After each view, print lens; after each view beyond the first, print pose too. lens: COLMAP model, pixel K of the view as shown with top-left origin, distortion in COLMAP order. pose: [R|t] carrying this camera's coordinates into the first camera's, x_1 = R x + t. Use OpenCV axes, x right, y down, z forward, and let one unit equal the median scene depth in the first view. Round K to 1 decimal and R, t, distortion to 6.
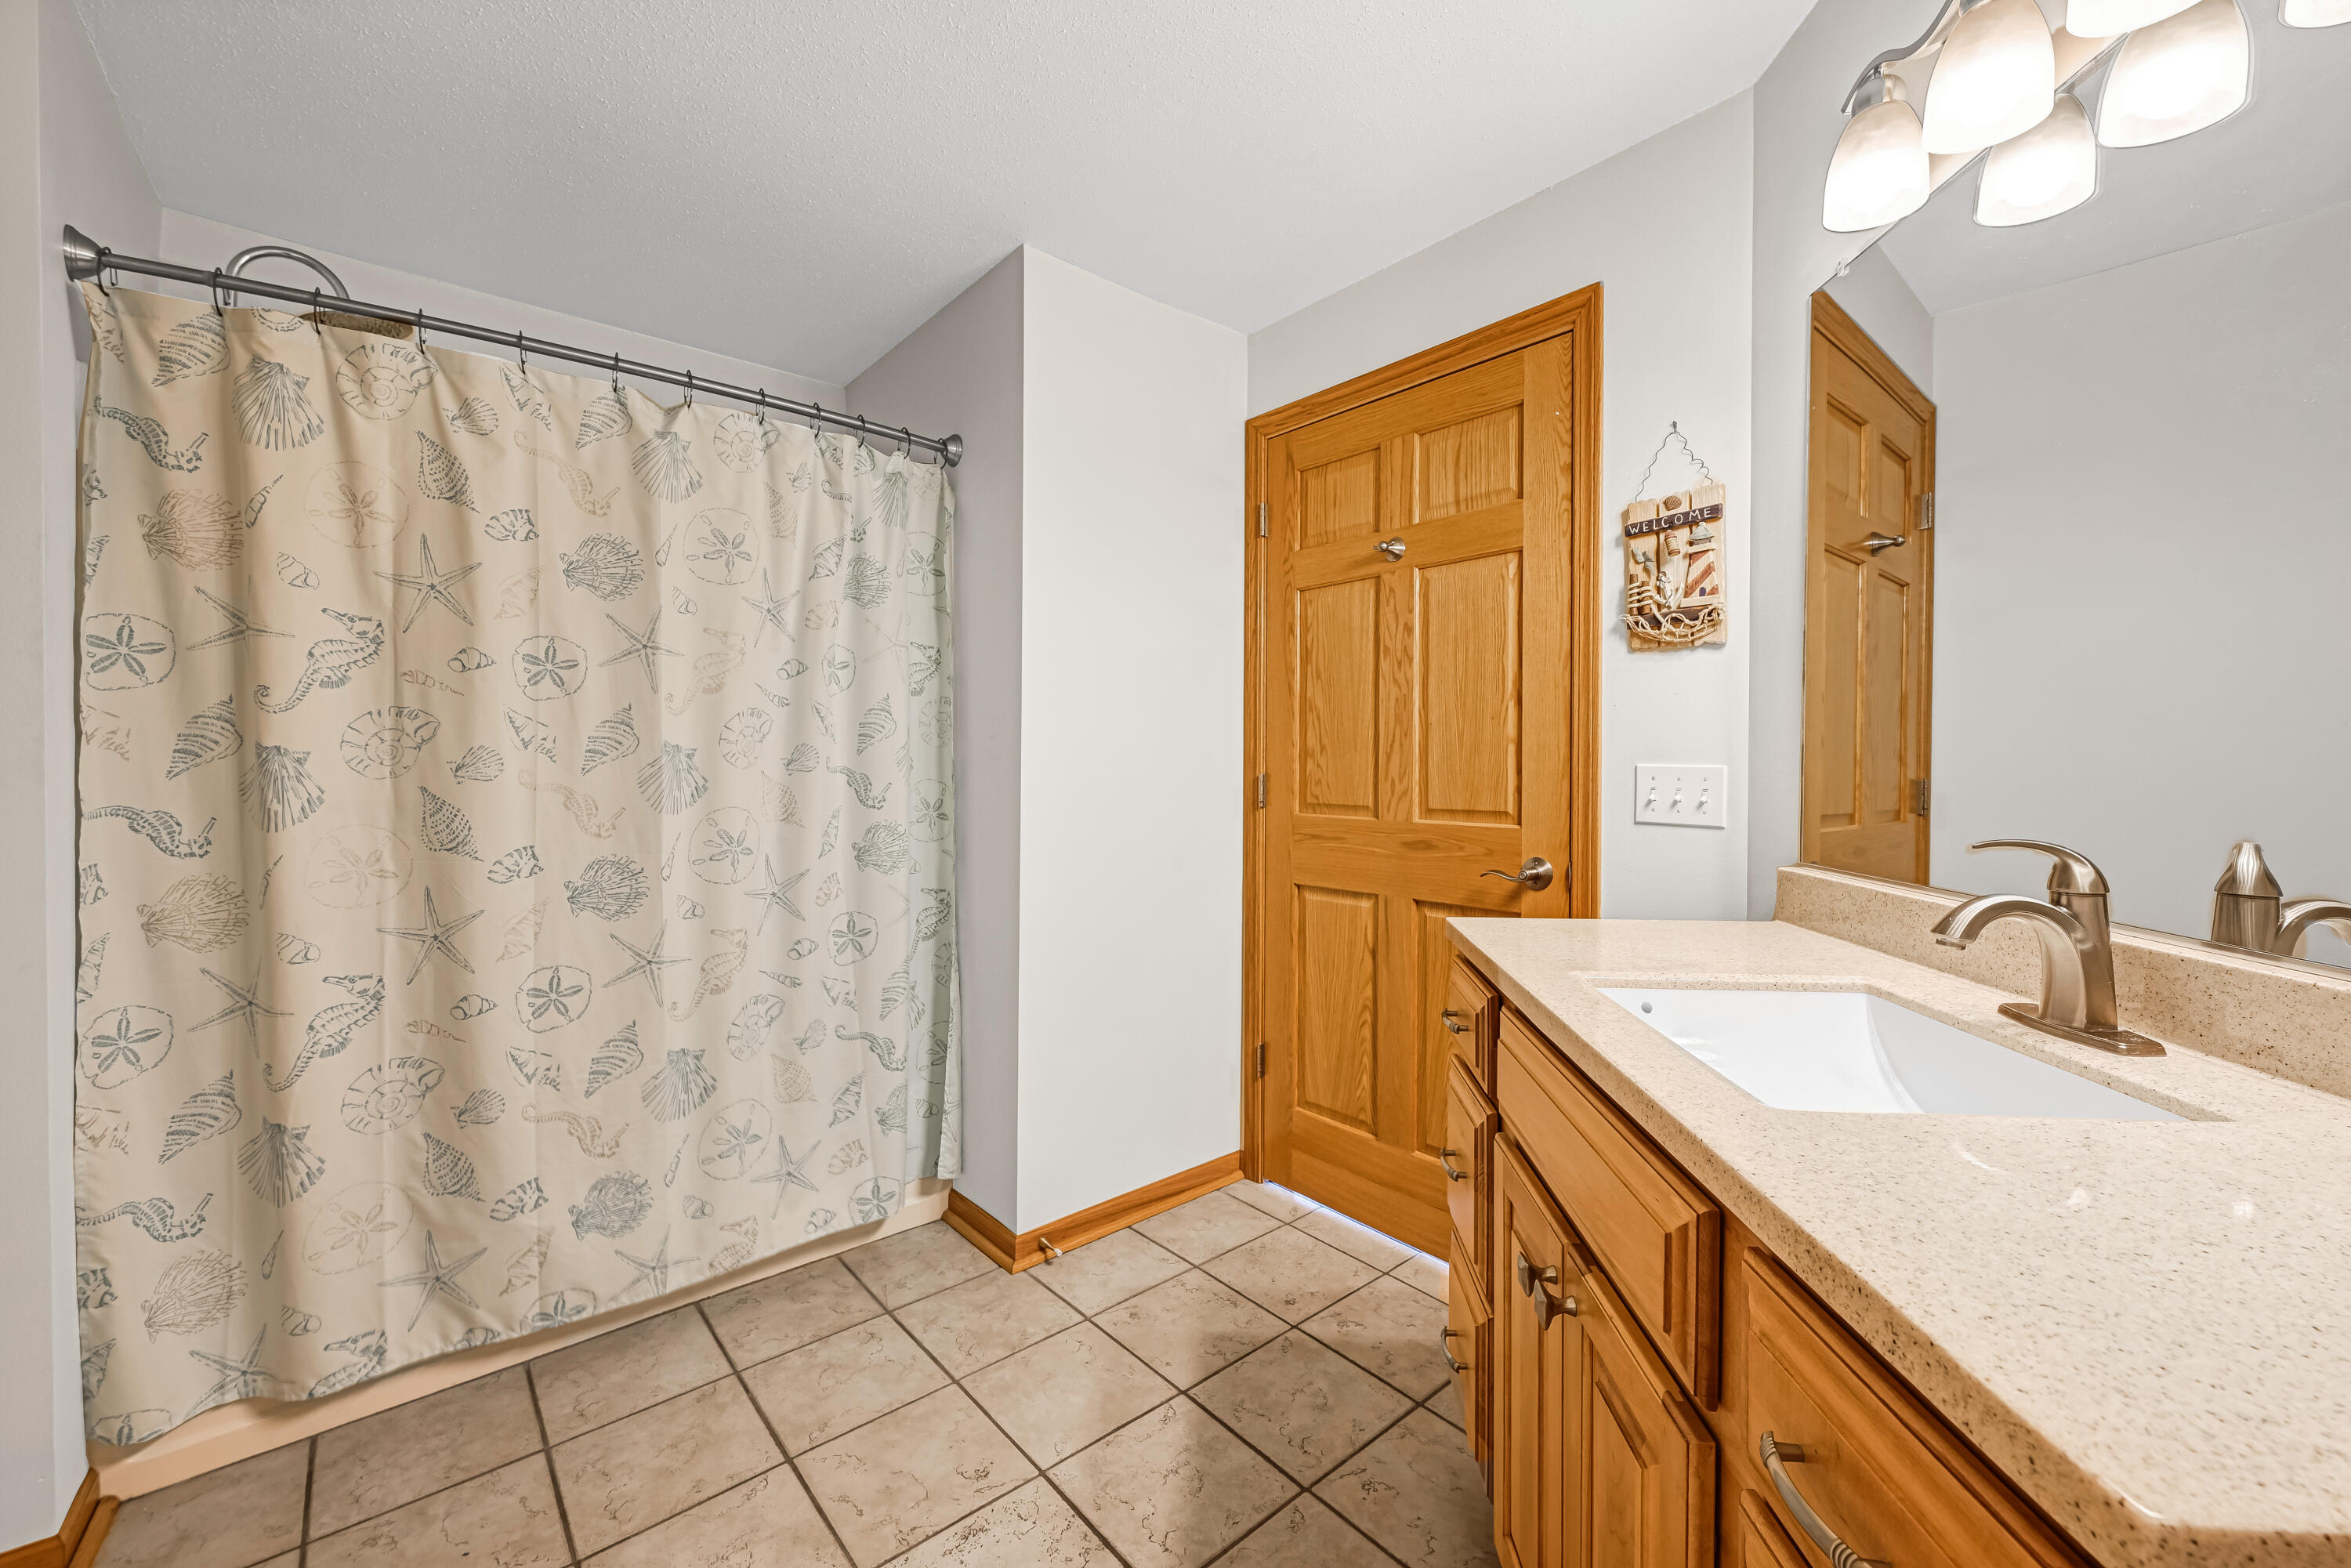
lens RADIAL K [[940.0, 0, 1175.5], [0, 940.0, 784.0], [0, 0, 1]] dist [0.000657, 0.000097]
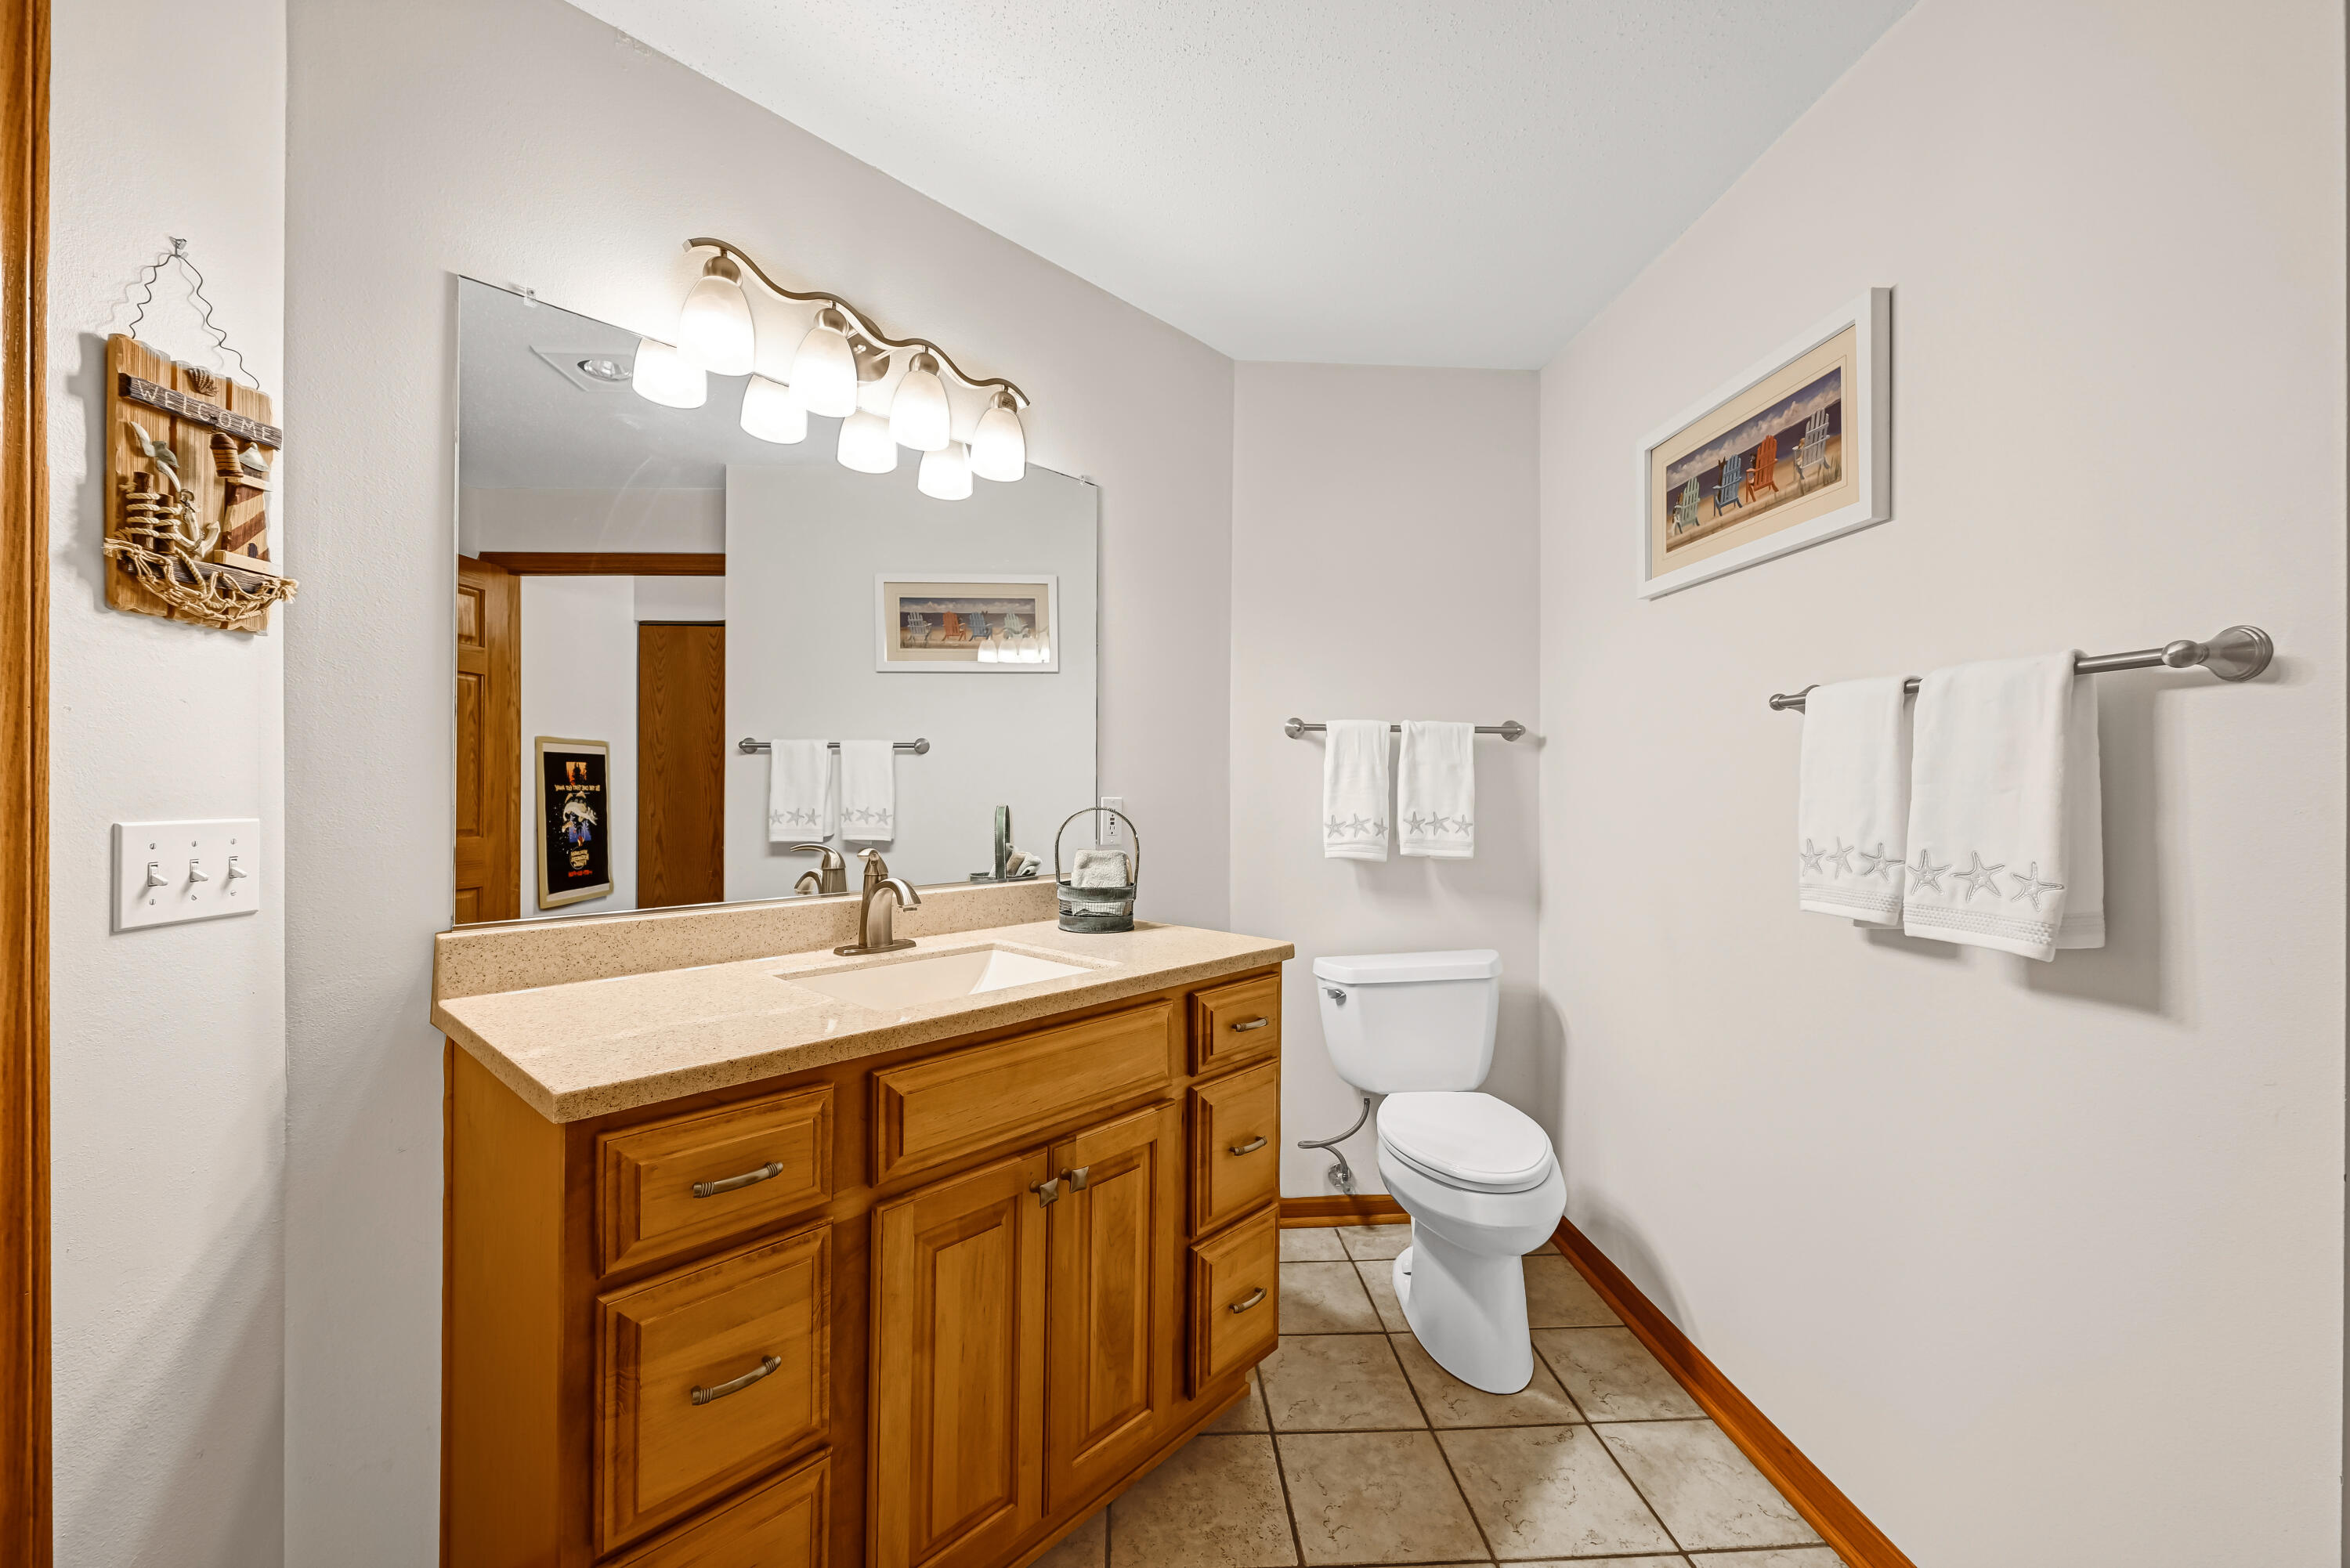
lens RADIAL K [[939.6, 0, 1175.0], [0, 939.6, 784.0], [0, 0, 1]] dist [0.000657, 0.000097]
pose [[-0.799559, -0.011767, 0.600472, -0.333990], [-0.006207, 0.999917, 0.011329, -0.051598], [-0.600555, 0.005331, -0.799565, 1.095547]]
